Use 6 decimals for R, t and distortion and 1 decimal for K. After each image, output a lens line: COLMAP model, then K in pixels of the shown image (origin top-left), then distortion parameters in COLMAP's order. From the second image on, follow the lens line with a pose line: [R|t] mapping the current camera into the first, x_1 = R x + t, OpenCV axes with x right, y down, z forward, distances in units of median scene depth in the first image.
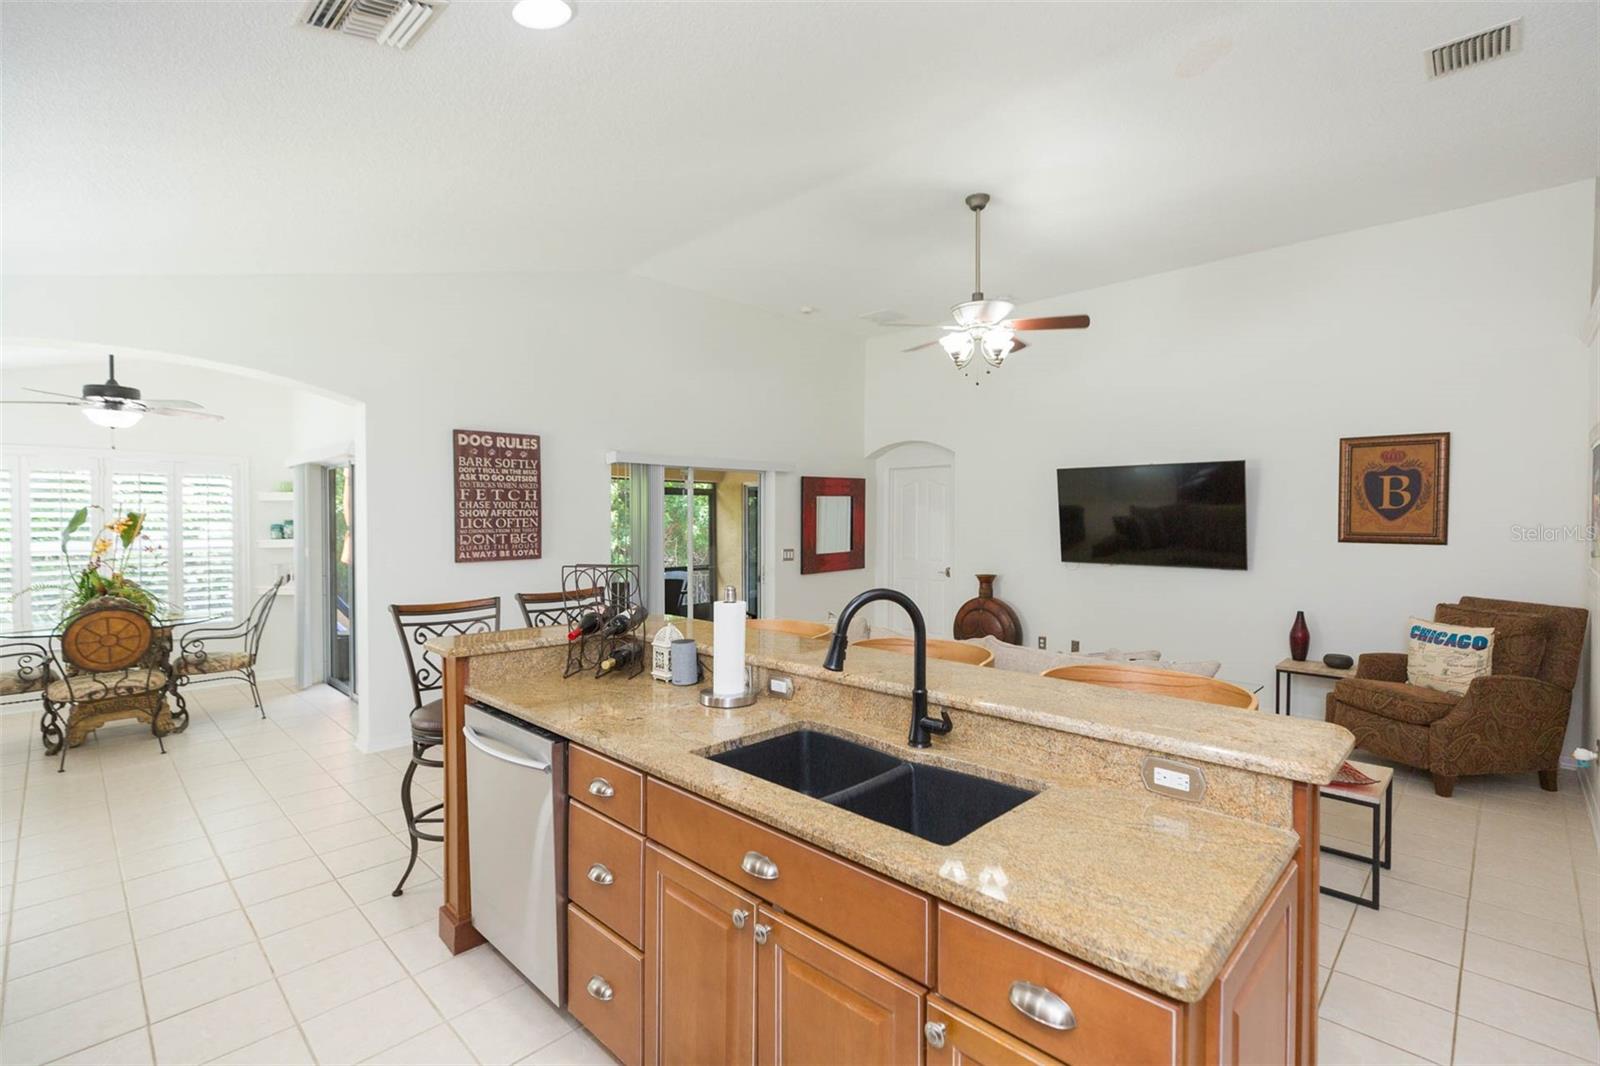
lens RADIAL K [[725.2, 0, 797.2], [0, 725.2, 530.3], [0, 0, 1]] dist [0.006005, -0.001444]
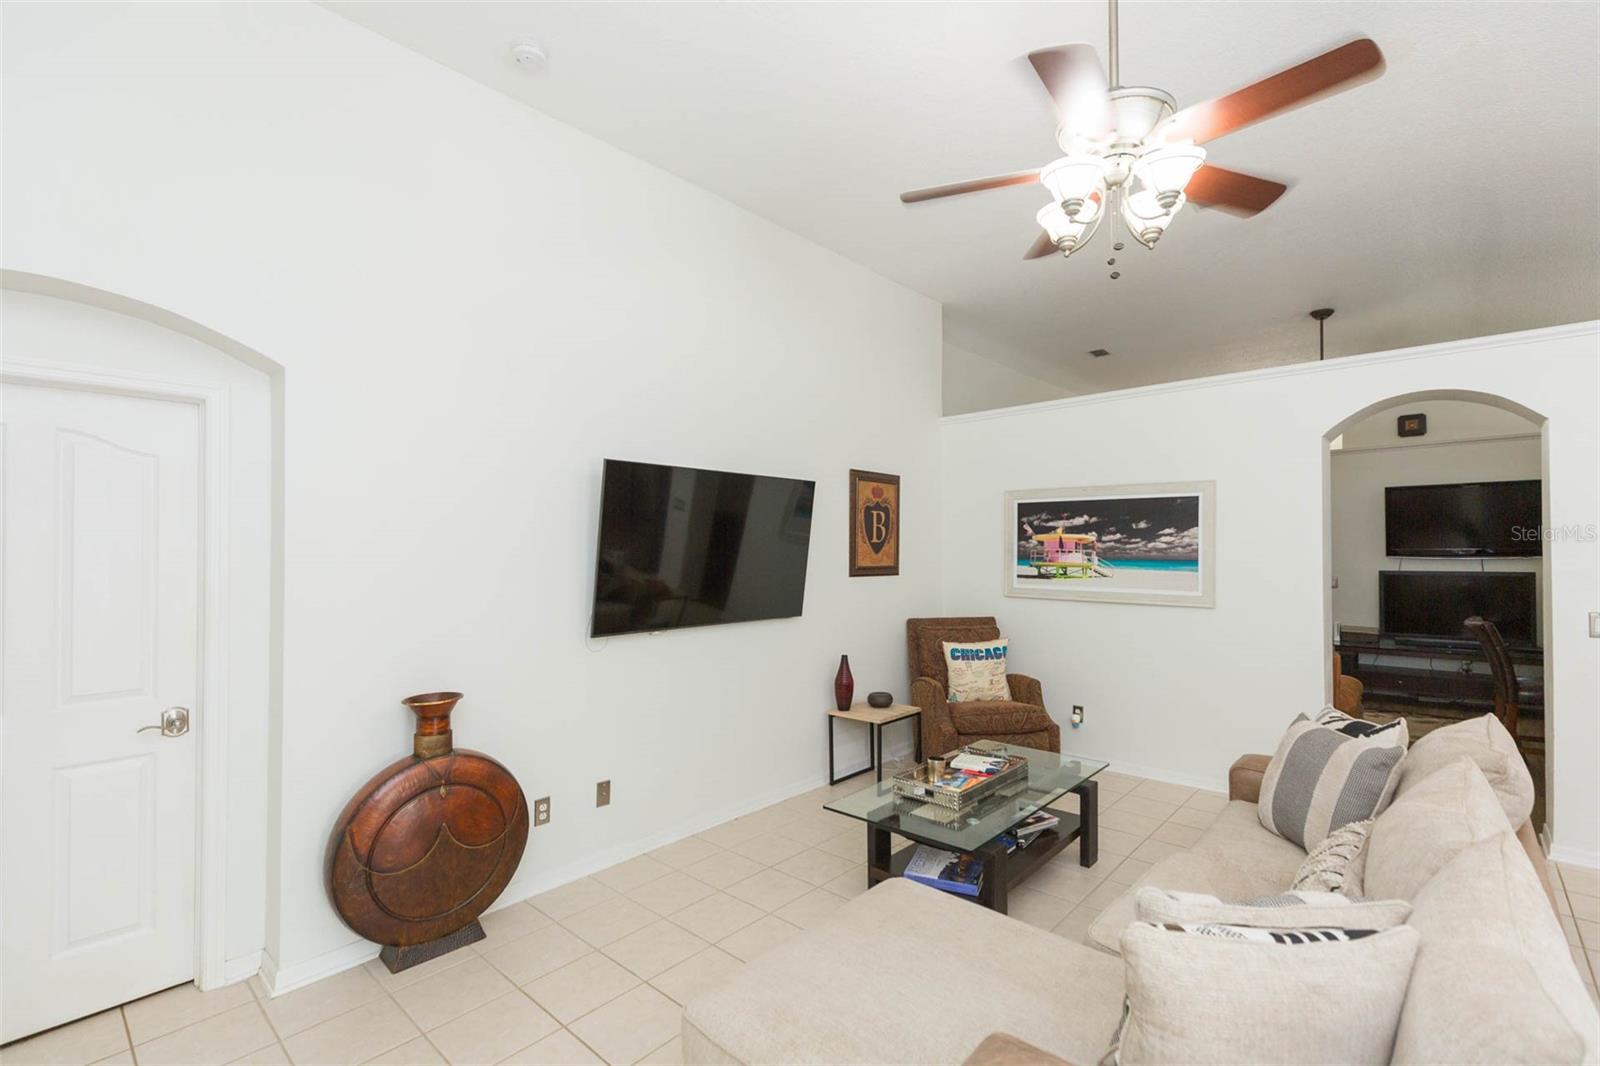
lens RADIAL K [[725.2, 0, 840.2], [0, 725.2, 561.2], [0, 0, 1]] dist [0.006005, -0.001444]
pose [[-0.075720, -0.014499, 0.997024, -0.216610], [0.021415, 0.999640, 0.016163, -0.020945], [-0.996899, 0.022575, -0.075383, 1.124821]]
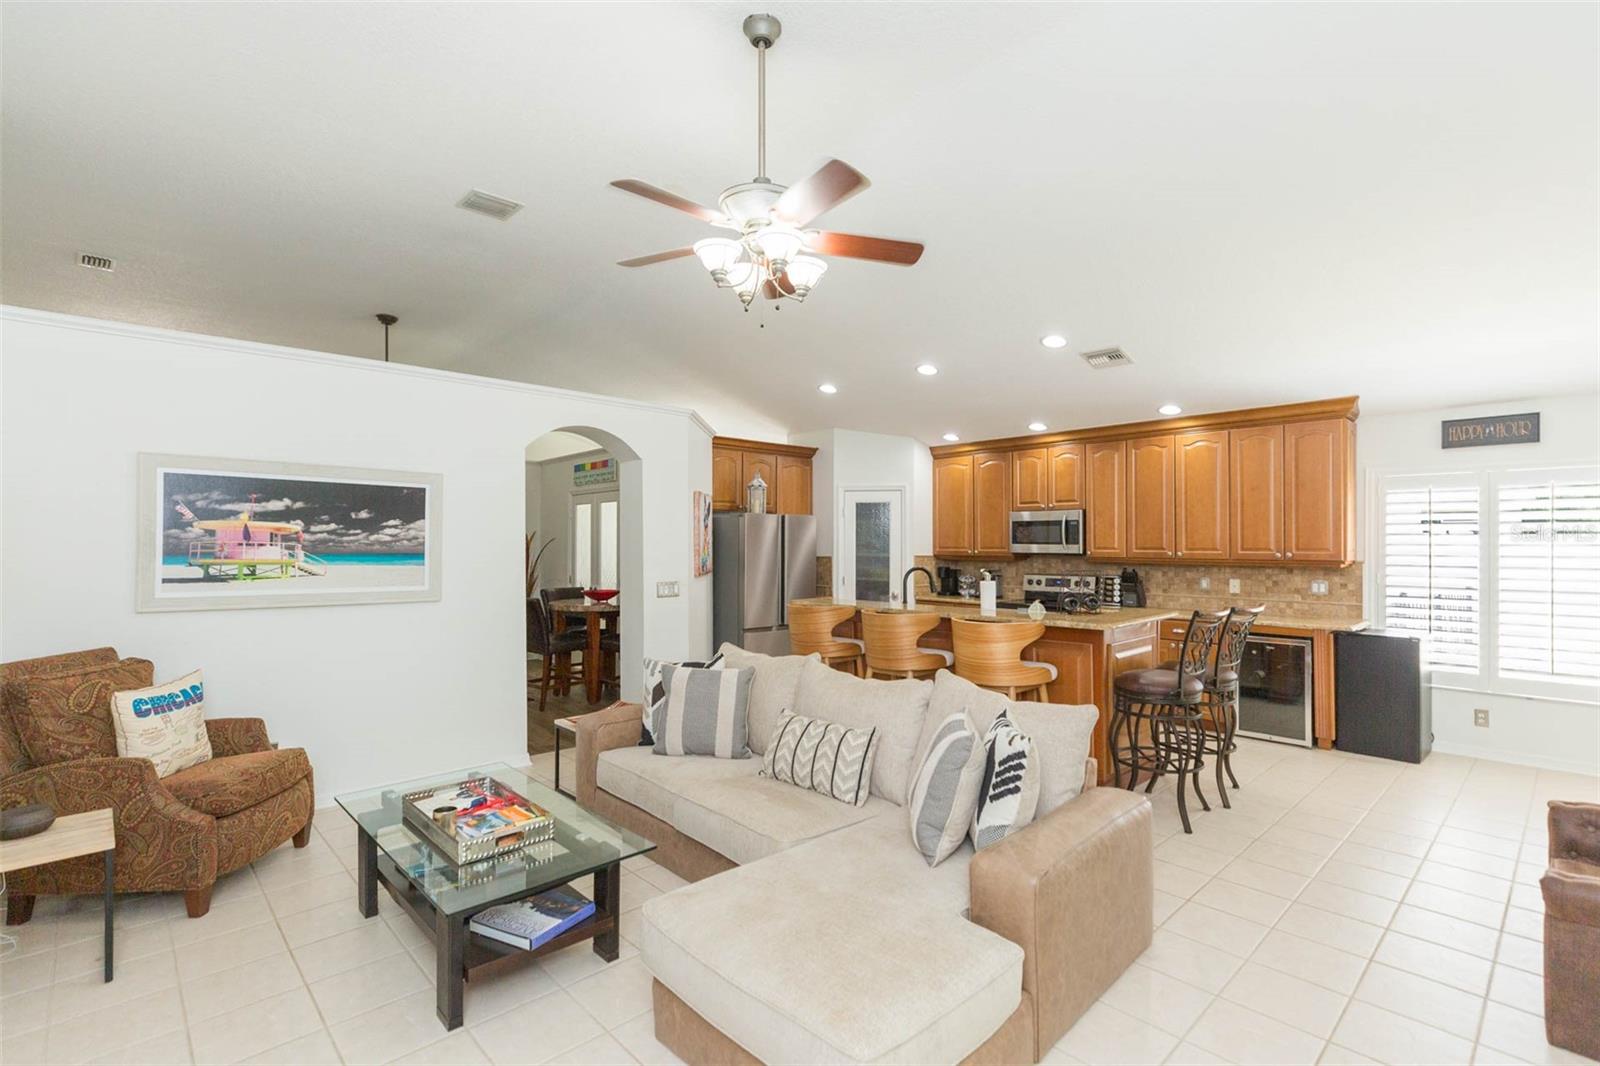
lens RADIAL K [[725.2, 0, 831.2], [0, 725.2, 538.9], [0, 0, 1]] dist [0.006005, -0.001444]
pose [[-0.999661, 0.001602, 0.025976, 0.151850], [0.001846, 0.999954, 0.009385, -0.023459], [-0.025960, 0.009430, -0.999619, 1.500301]]
